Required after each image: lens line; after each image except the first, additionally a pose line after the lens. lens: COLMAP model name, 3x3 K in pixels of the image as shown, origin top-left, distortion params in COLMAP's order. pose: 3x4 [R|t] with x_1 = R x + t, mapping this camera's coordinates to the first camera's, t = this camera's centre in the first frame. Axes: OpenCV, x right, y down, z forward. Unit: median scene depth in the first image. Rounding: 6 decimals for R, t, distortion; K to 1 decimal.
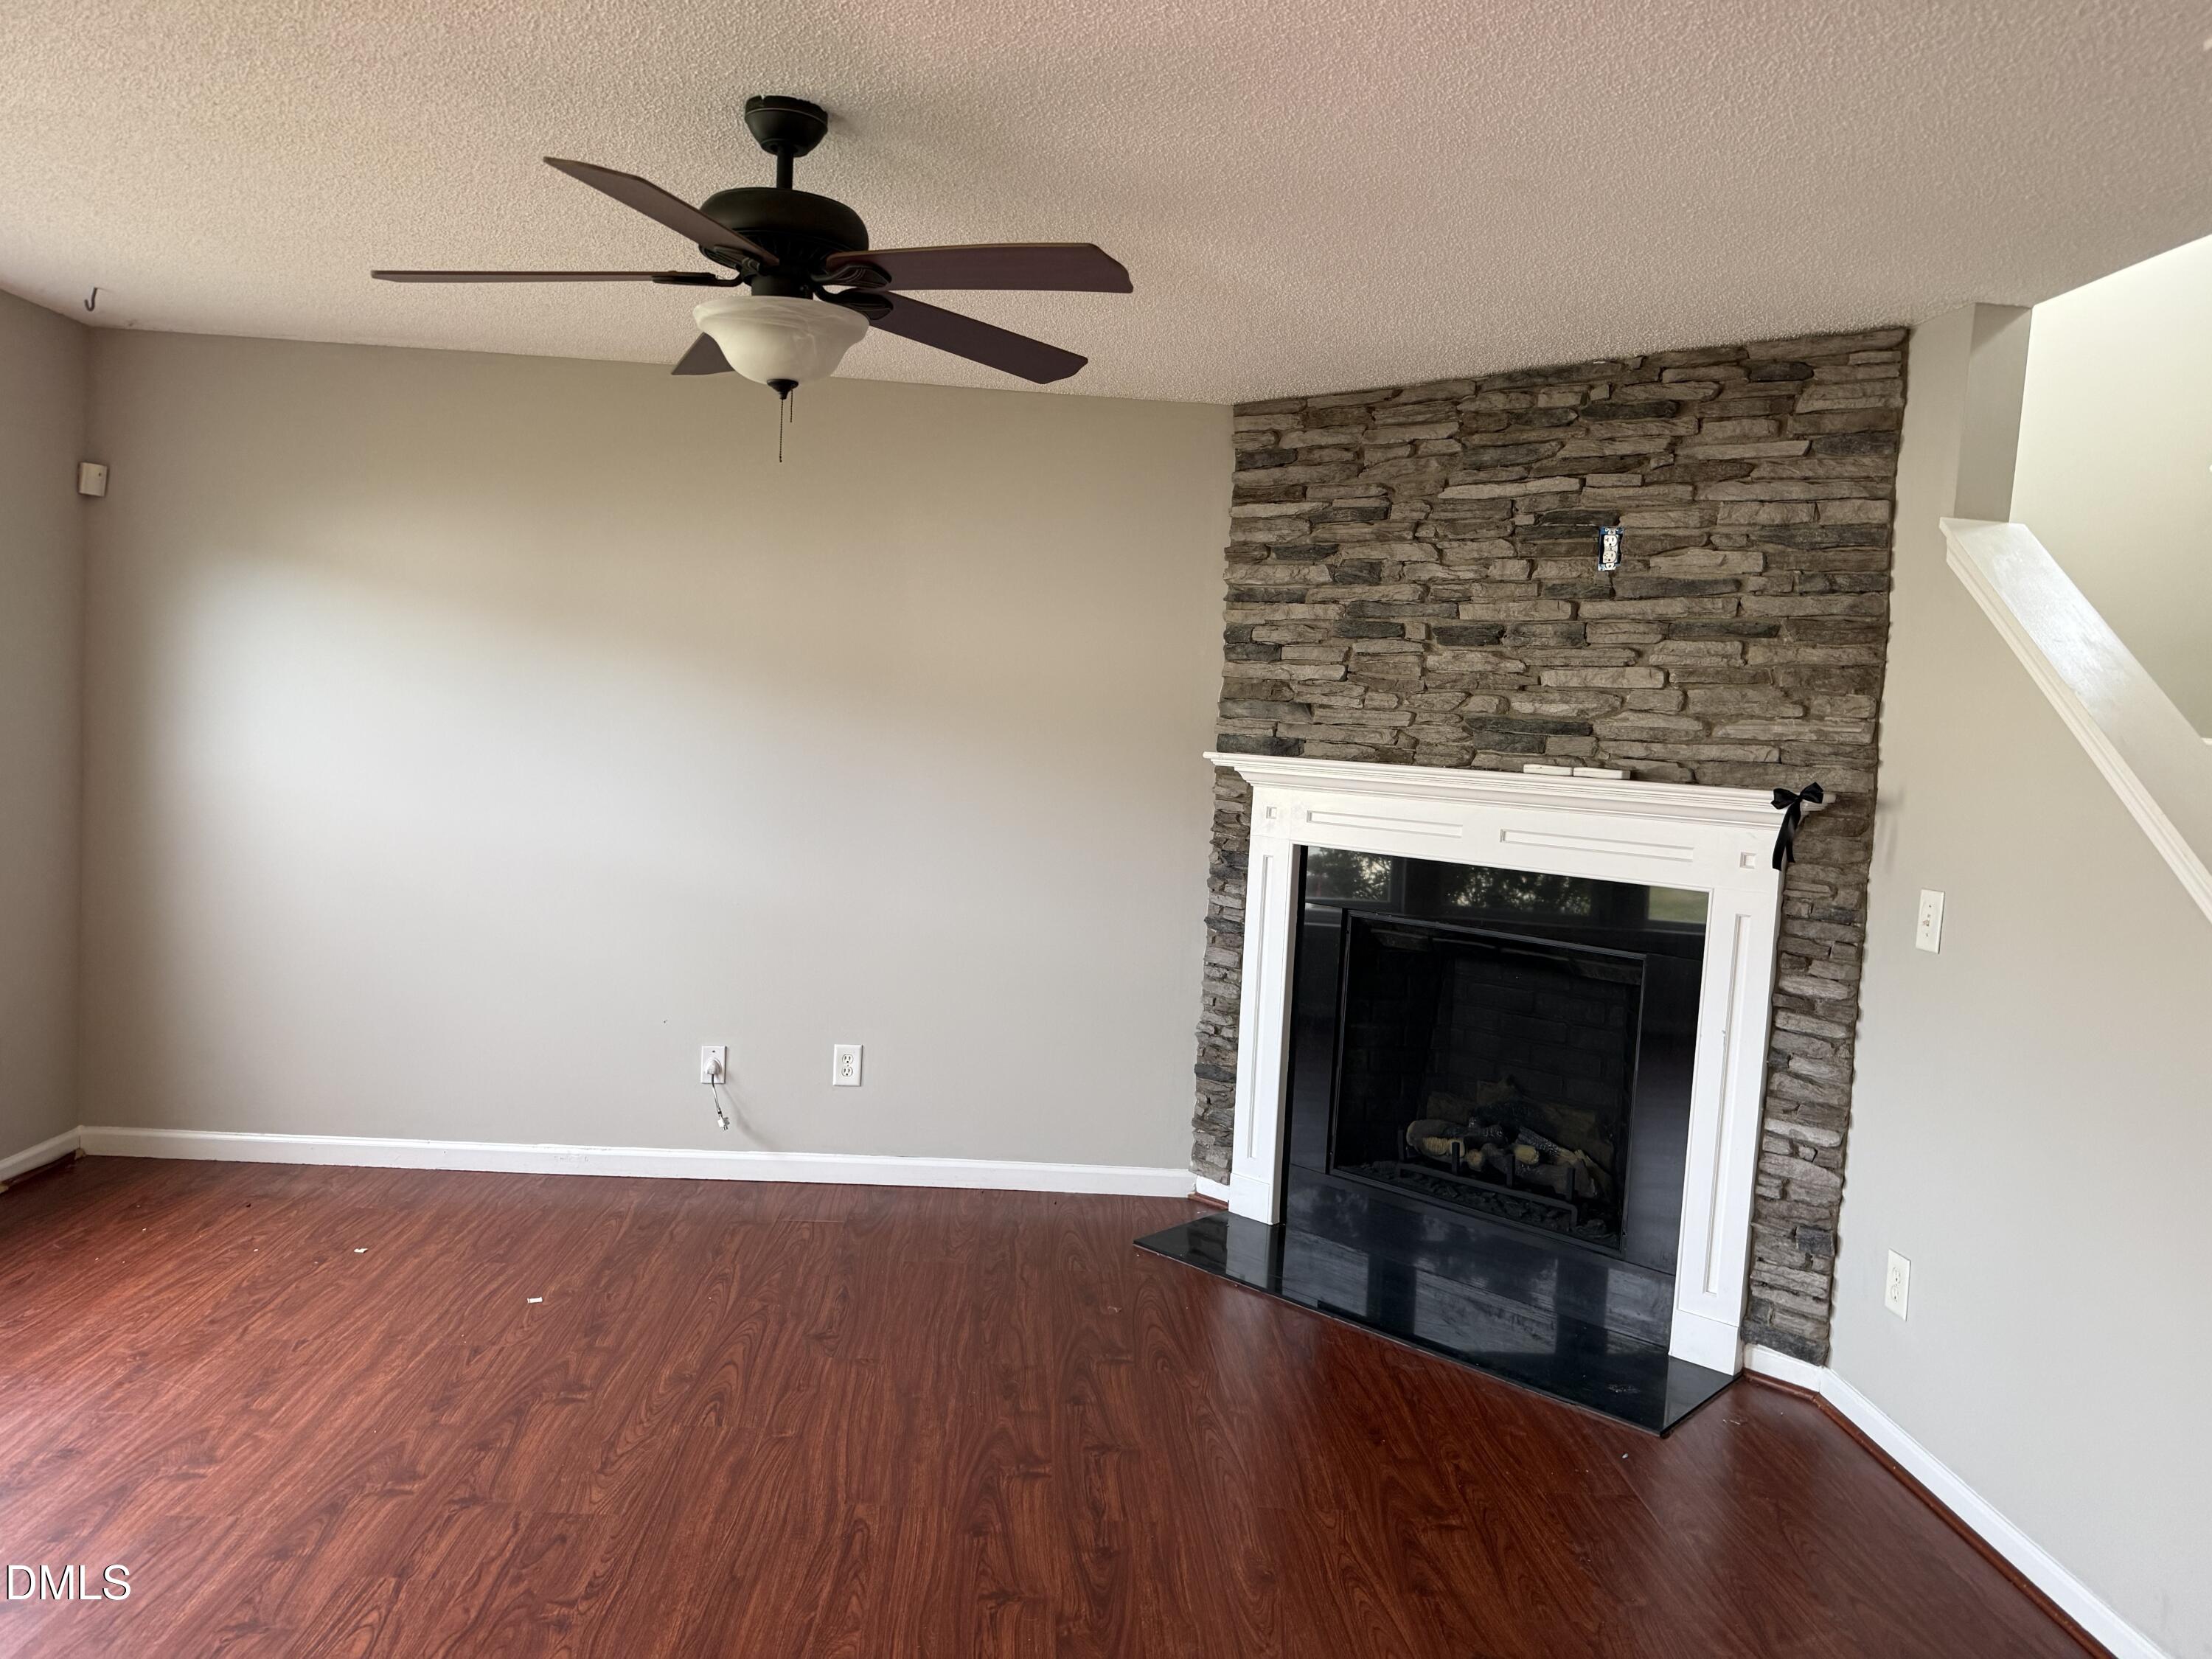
lens RADIAL K [[1516.2, 0, 1106.0], [0, 1516.2, 829.5], [0, 0, 1]] dist [0.154132, -0.268023]
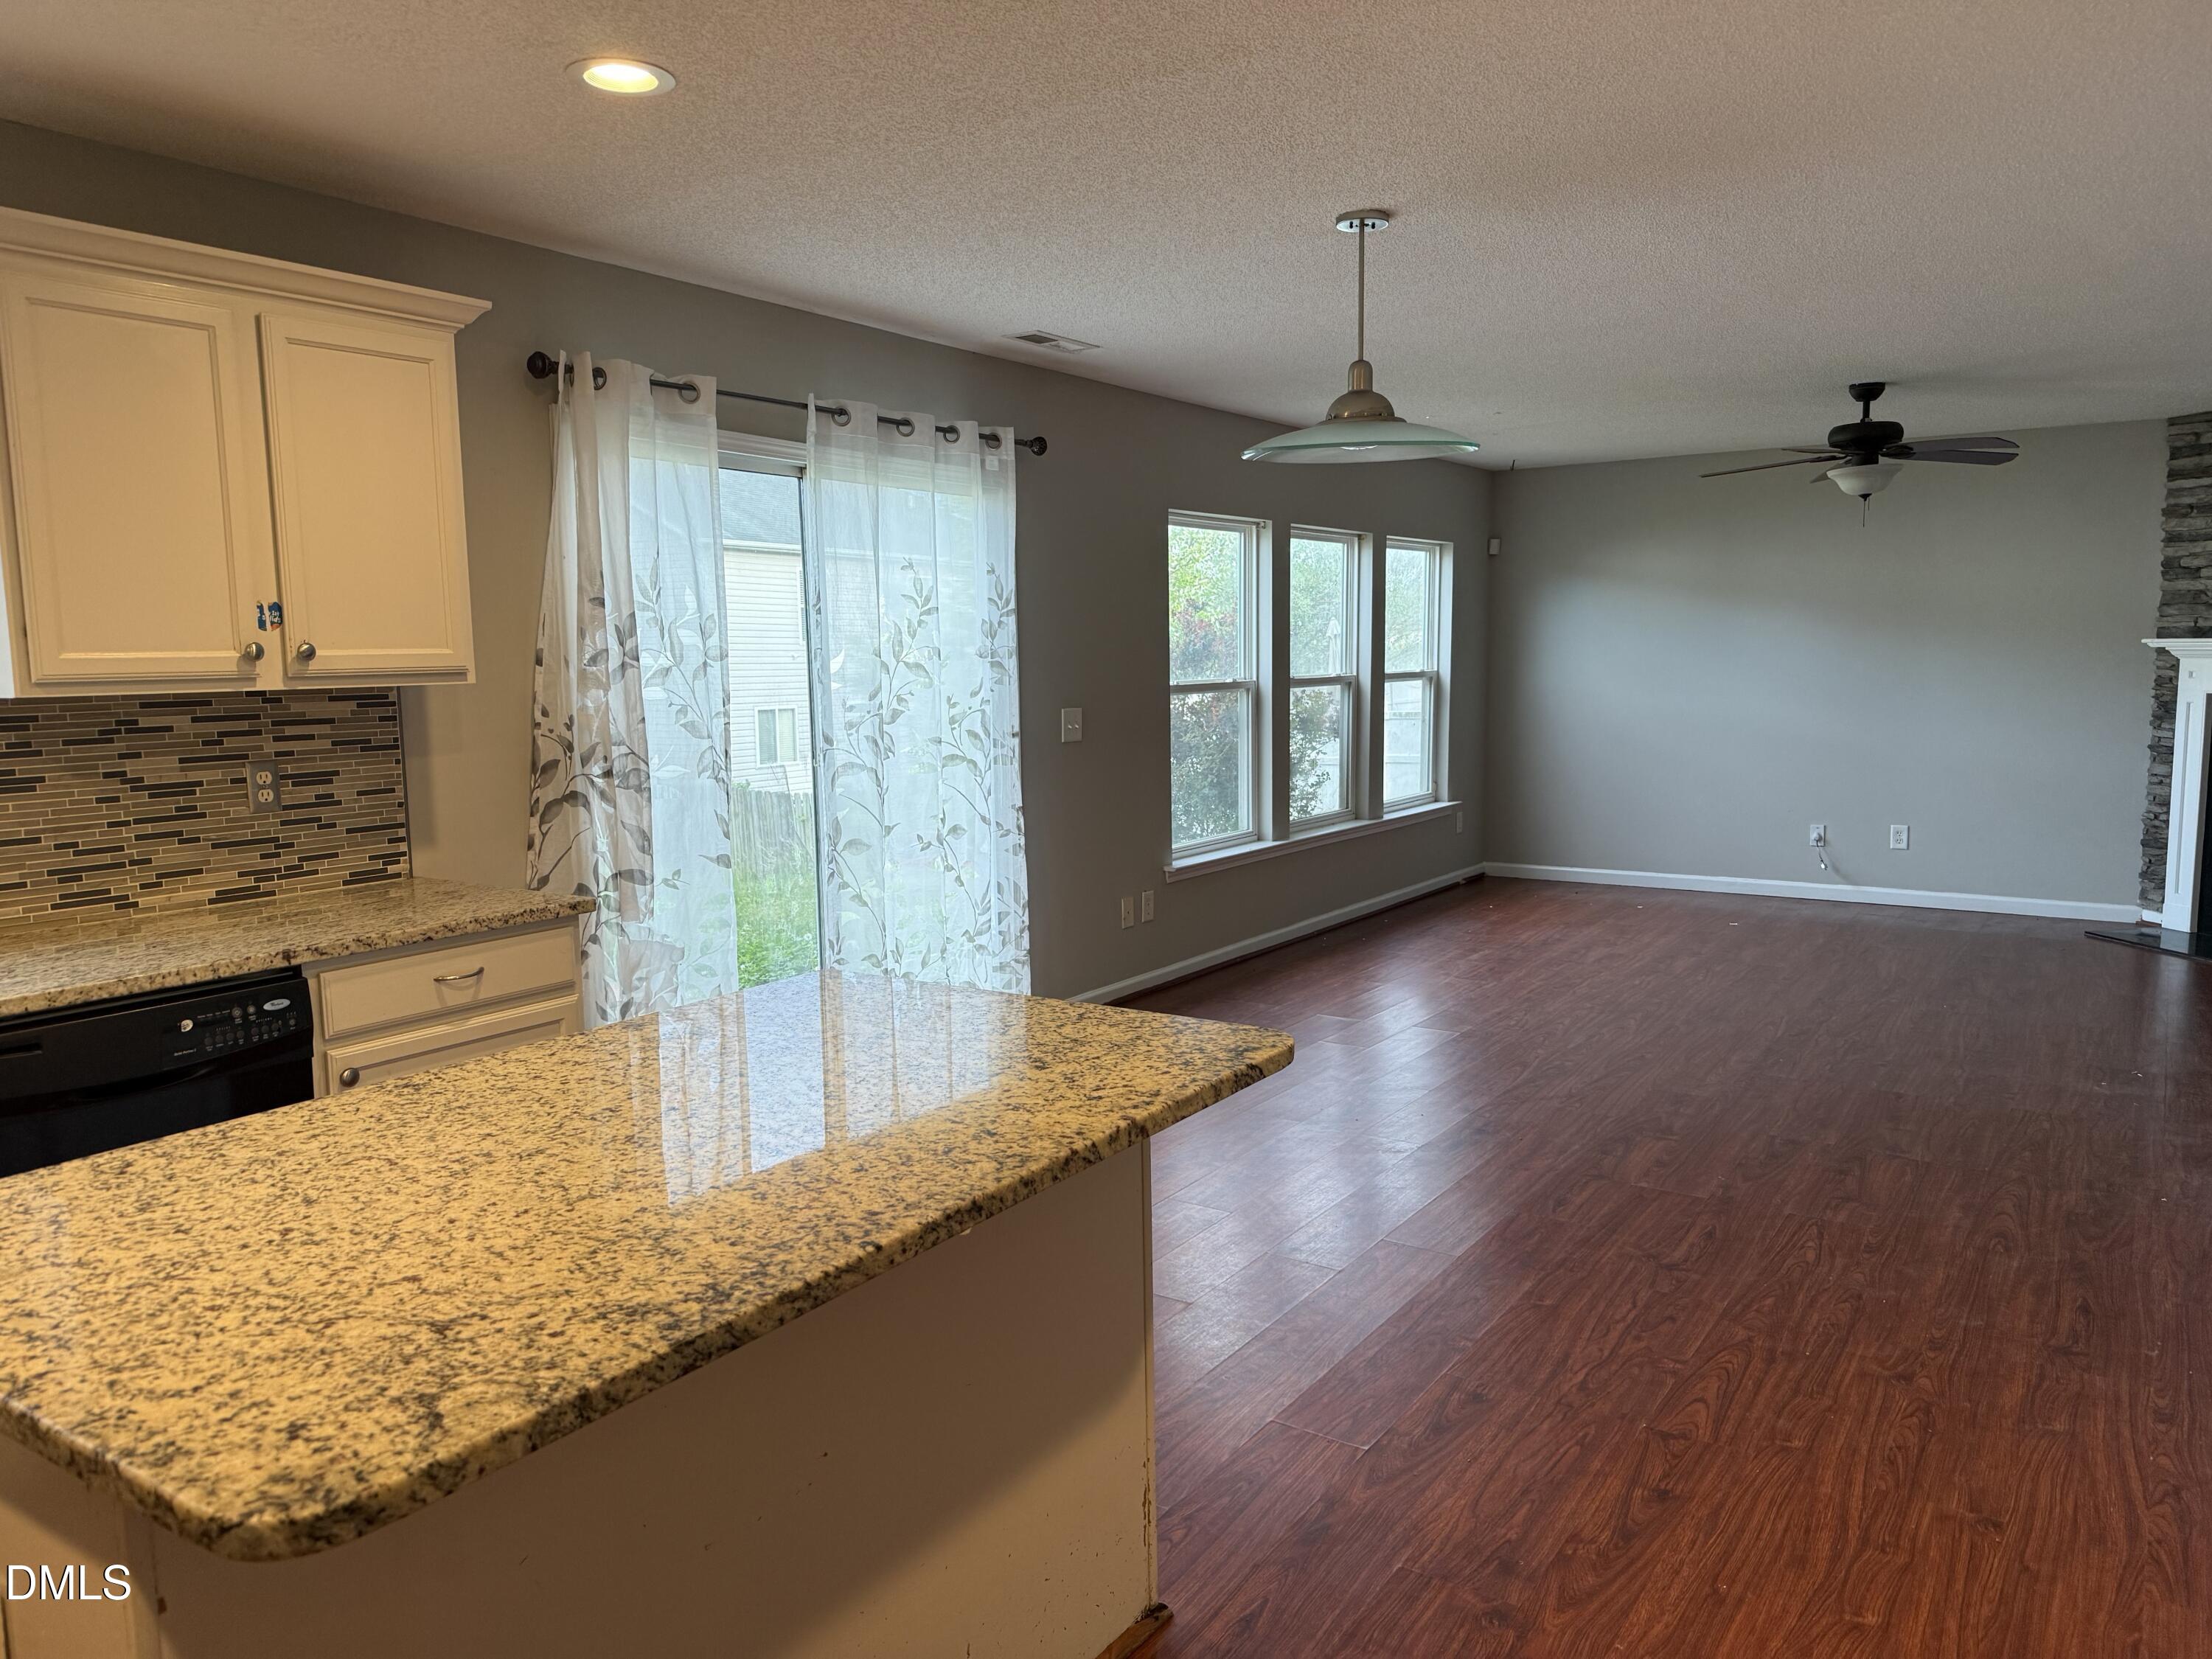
lens RADIAL K [[1520.4, 0, 1105.2], [0, 1520.4, 846.7], [0, 0, 1]] dist [0.042639, -0.073922]
pose [[0.791556, 0.009613, -0.611021, 0.207613], [0.017802, 0.999089, 0.038780, 0.097001], [0.610838, -0.041574, 0.790664, -1.073457]]
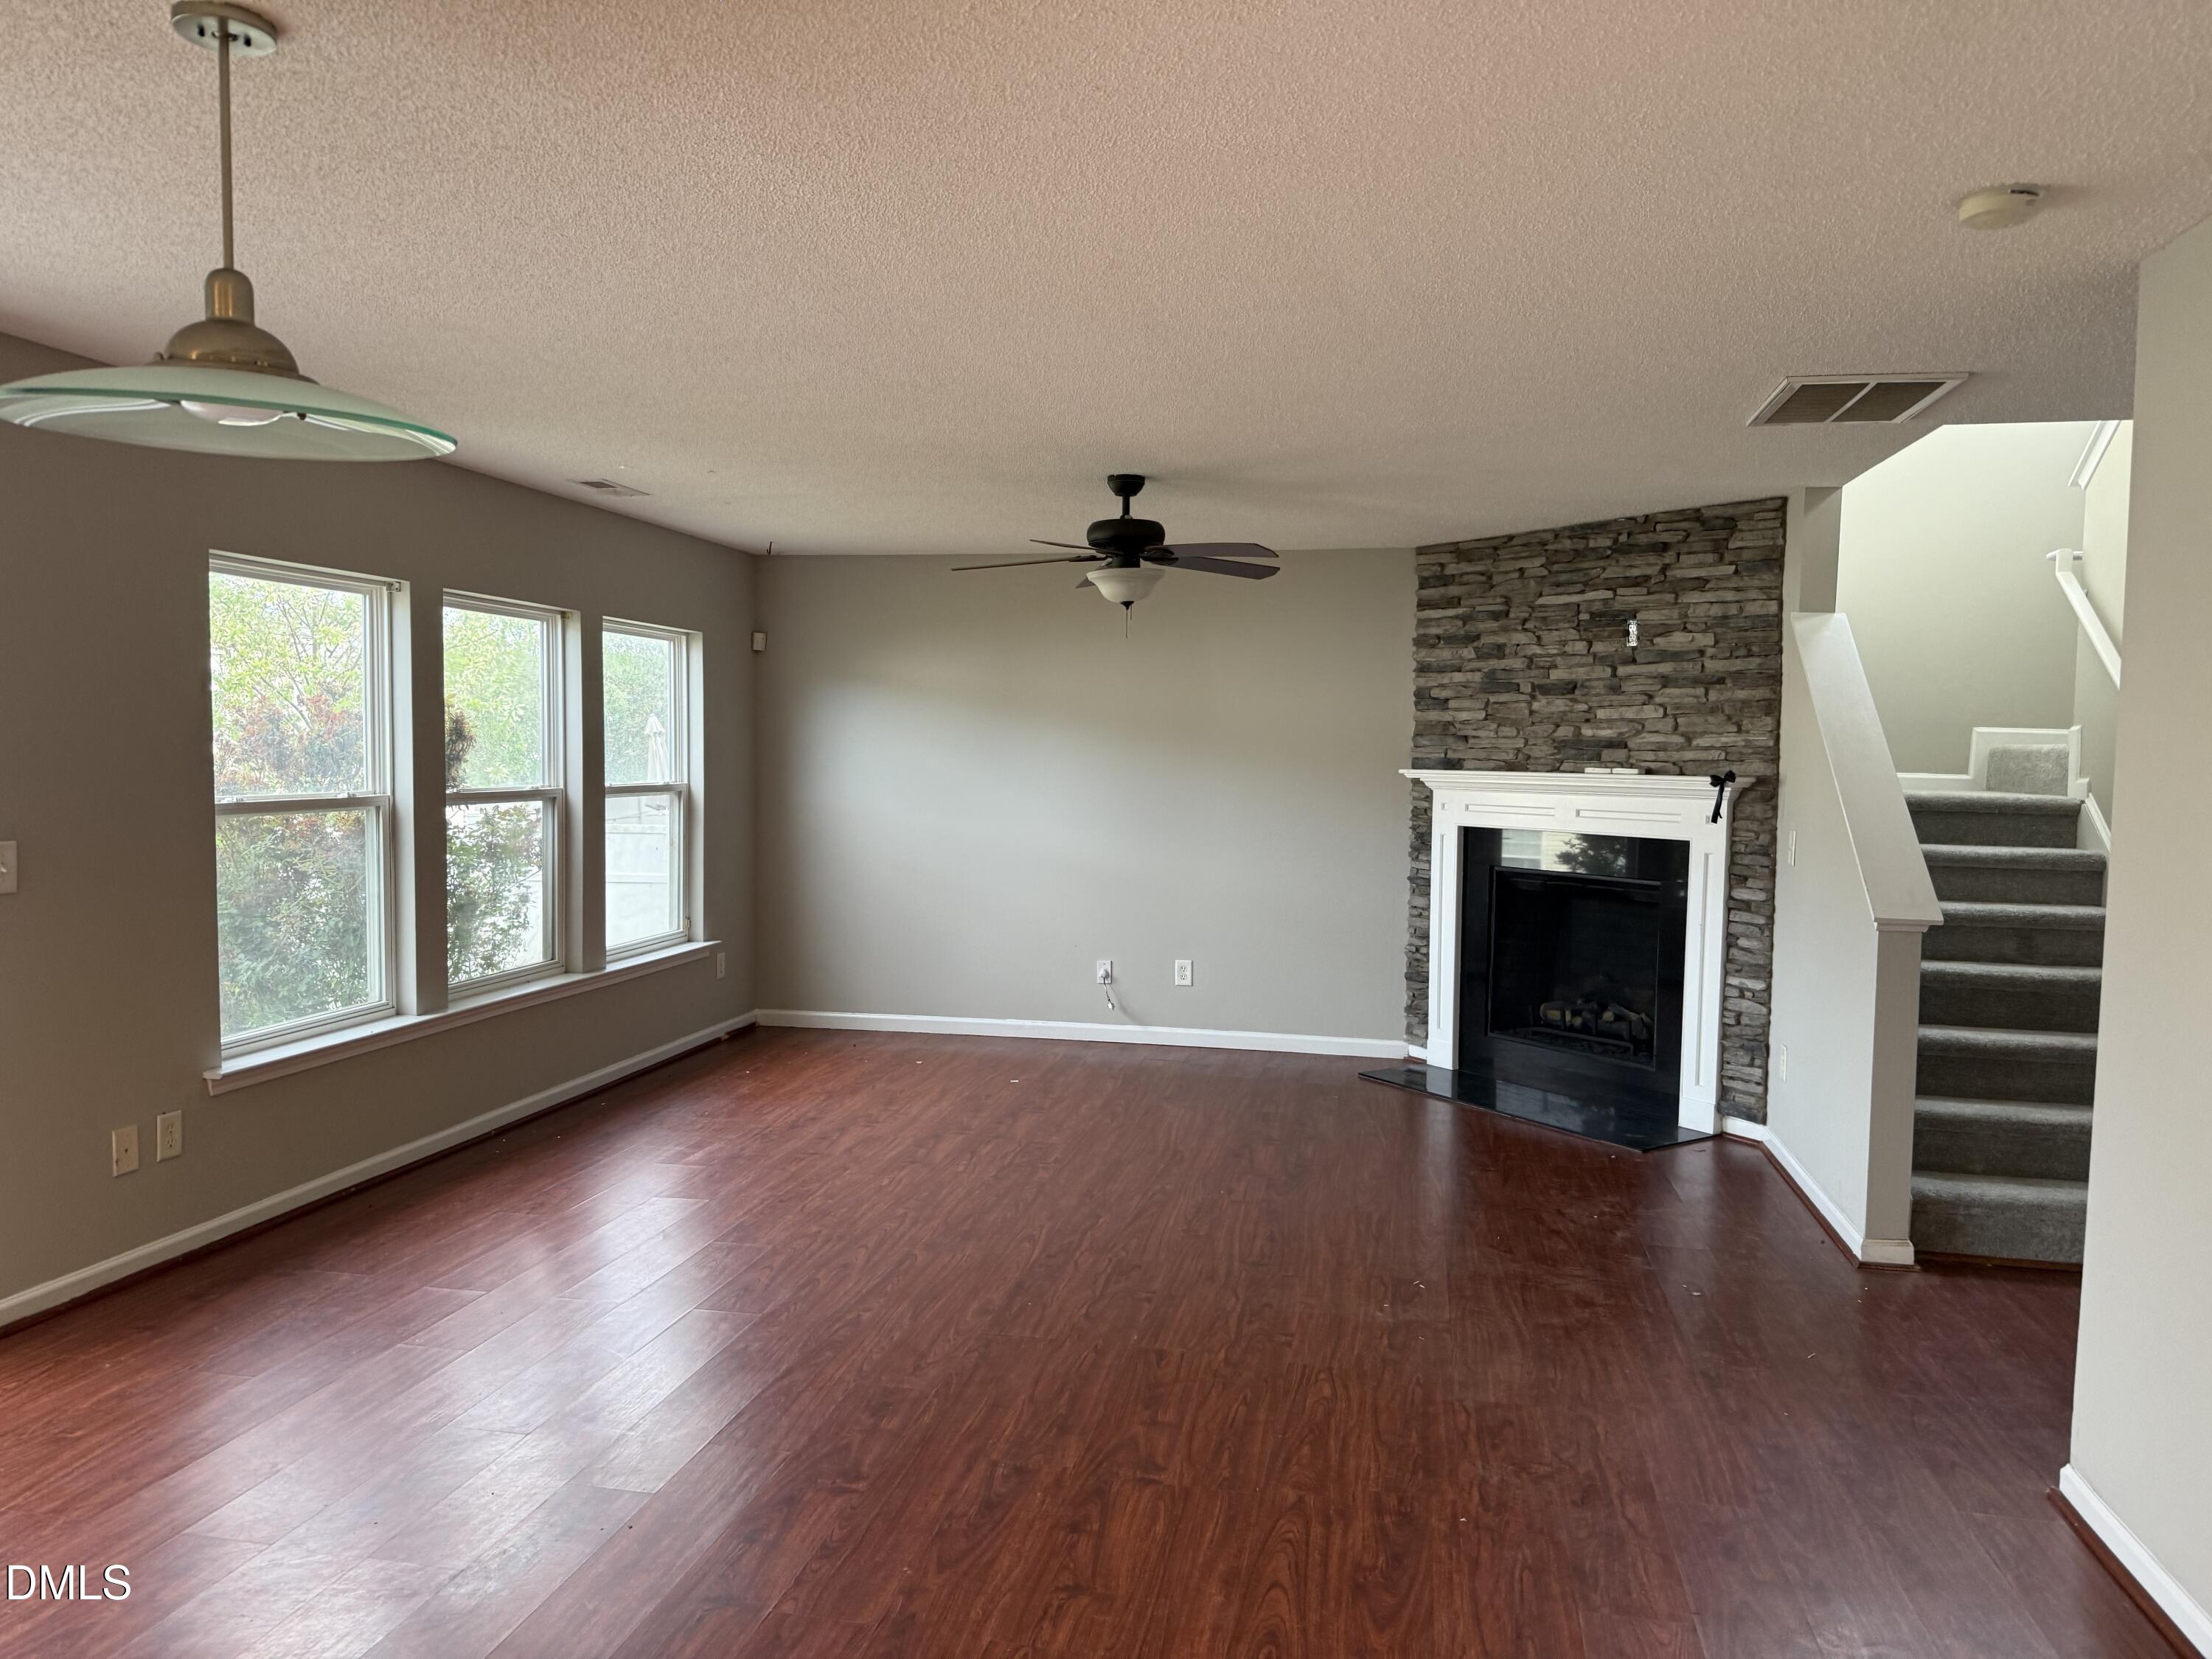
lens RADIAL K [[1520.4, 0, 1105.2], [0, 1520.4, 846.7], [0, 0, 1]] dist [0.042639, -0.073922]
pose [[0.968896, -0.029207, -0.245739, 0.174339], [0.024940, 0.999480, -0.020459, 0.060482], [0.246208, 0.013694, 0.969120, -0.678260]]
